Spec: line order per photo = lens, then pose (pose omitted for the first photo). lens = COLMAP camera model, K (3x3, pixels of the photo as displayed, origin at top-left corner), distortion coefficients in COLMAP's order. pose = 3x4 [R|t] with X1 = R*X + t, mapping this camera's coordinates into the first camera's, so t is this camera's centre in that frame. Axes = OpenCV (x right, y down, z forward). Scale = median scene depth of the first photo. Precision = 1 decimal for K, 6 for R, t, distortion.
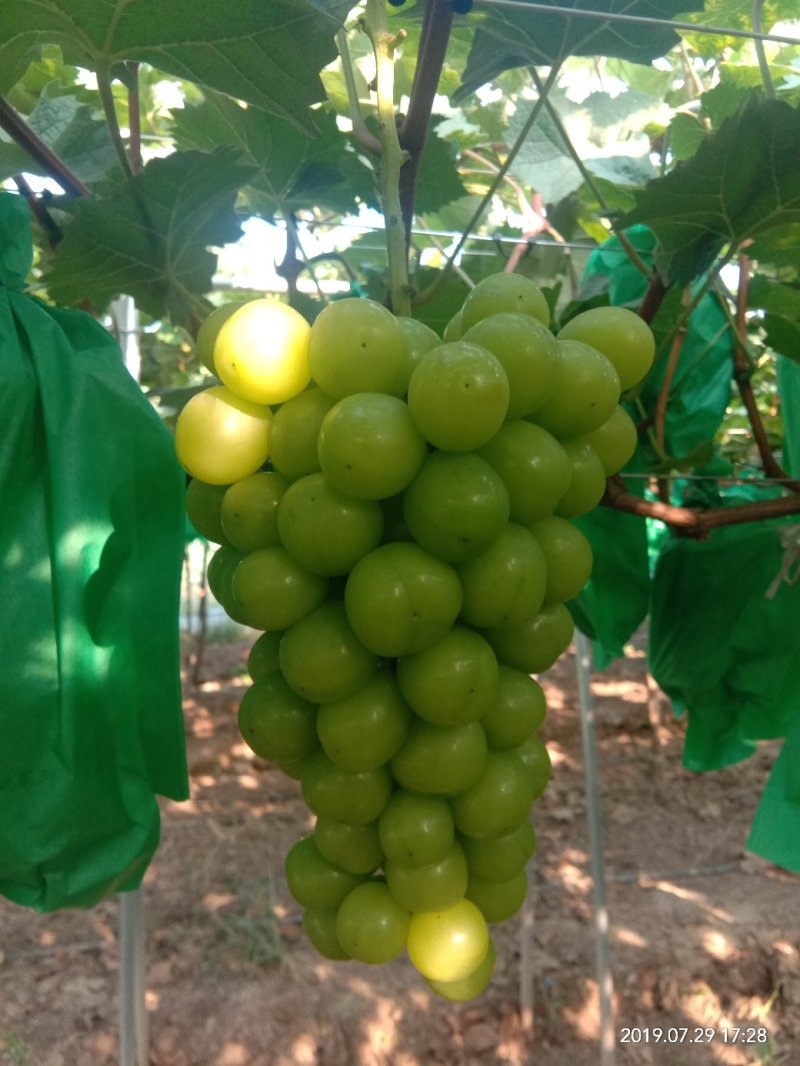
lens RADIAL K [[851.3, 0, 403.0], [0, 851.3, 528.8], [0, 0, 1]] dist [0.114766, -0.179749]
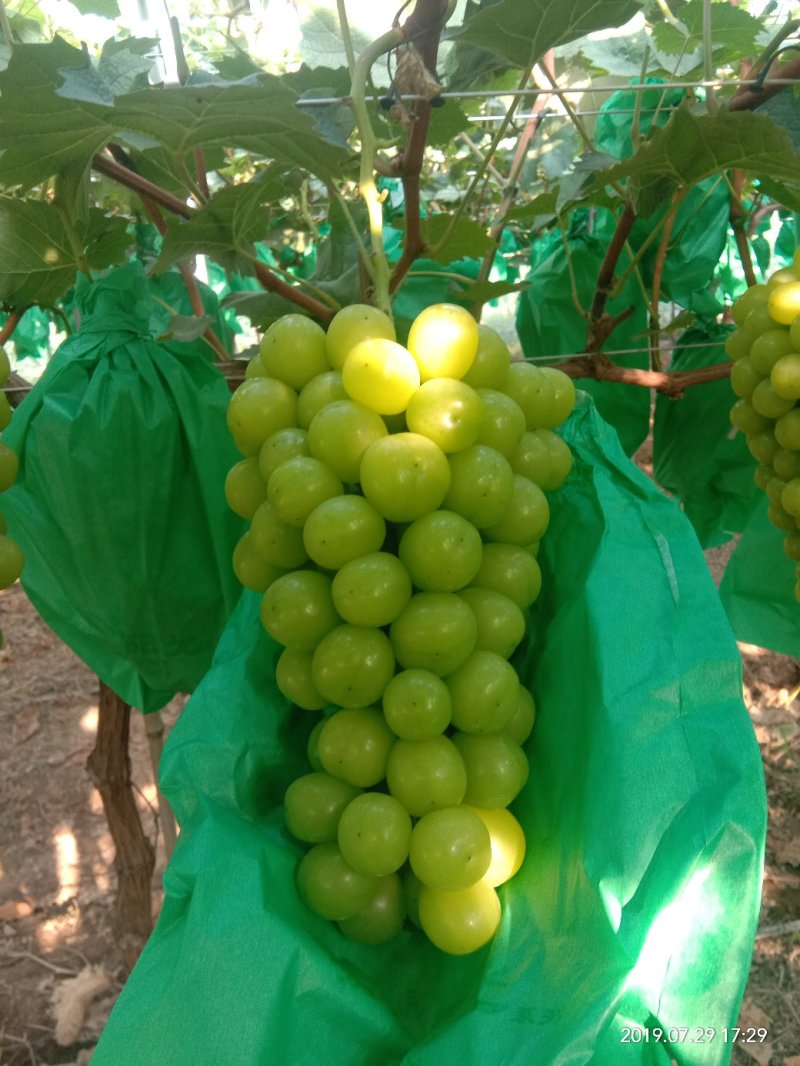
lens RADIAL K [[851.3, 0, 403.0], [0, 851.3, 528.8], [0, 0, 1]] dist [0.114766, -0.179749]
pose [[0.995161, -0.045628, -0.087021, 0.043898], [0.070352, 0.949149, 0.306865, -0.174063], [0.068594, -0.311502, 0.947766, -0.210406]]
